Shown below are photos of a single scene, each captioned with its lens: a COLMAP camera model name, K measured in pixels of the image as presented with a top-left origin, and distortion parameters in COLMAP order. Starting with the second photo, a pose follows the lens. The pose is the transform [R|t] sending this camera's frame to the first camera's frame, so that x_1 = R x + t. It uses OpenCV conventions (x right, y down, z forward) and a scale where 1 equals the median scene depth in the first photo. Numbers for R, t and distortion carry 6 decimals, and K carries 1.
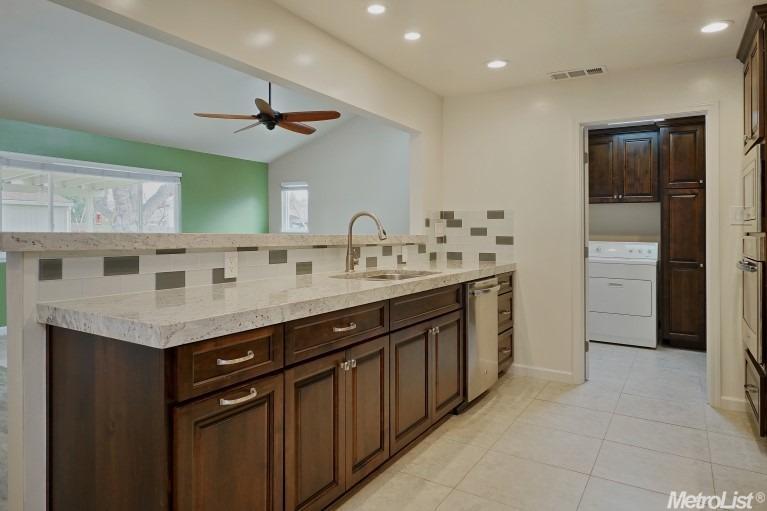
lens RADIAL K [[517.6, 0, 355.6], [0, 517.6, 222.1], [0, 0, 1]] dist [0.012347, 0.003567]
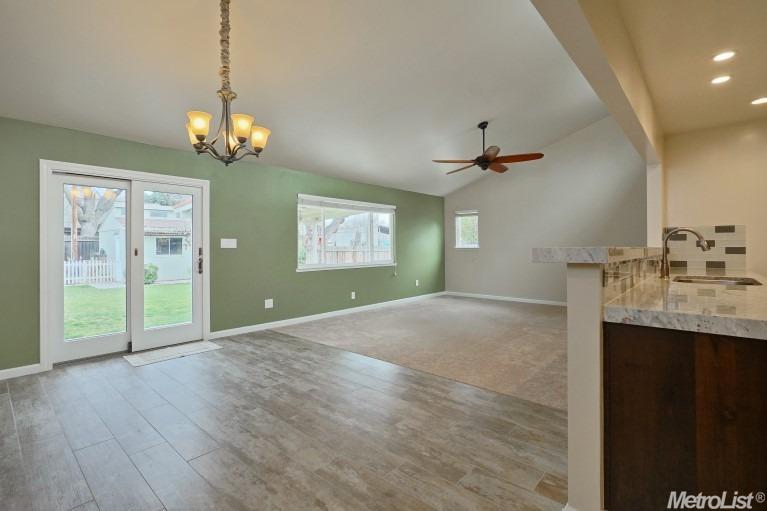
lens RADIAL K [[370.6, 0, 380.4], [0, 370.6, 243.4], [0, 0, 1]] dist [-0.001373, 0.002489]
pose [[0.988587, -0.017936, -0.149583, -0.306540], [0.018823, 0.999813, 0.004522, -0.000396], [0.149474, -0.007286, 0.988739, 0.023612]]
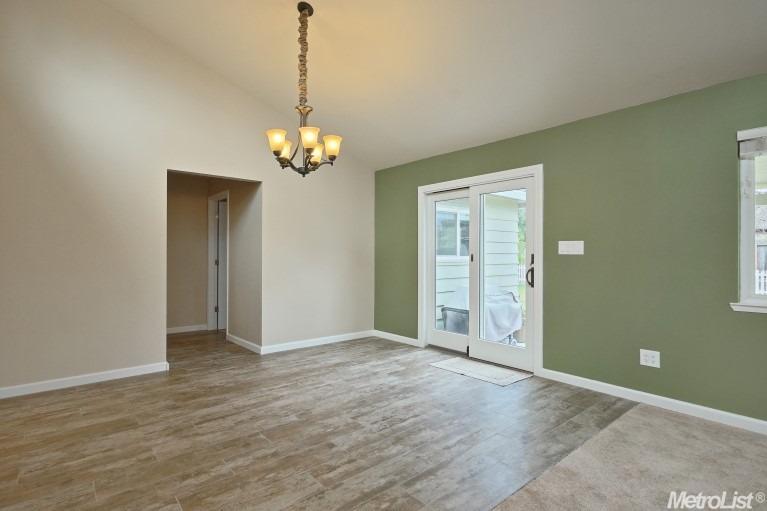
lens RADIAL K [[390.7, 0, 359.6], [0, 390.7, 248.0], [0, 0, 1]] dist [-0.007124, 0.000213]
pose [[-0.327669, -0.028600, -0.944360, -0.097431], [0.009488, 0.999392, -0.033559, 0.014802], [0.944745, -0.019956, -0.327199, 0.704387]]
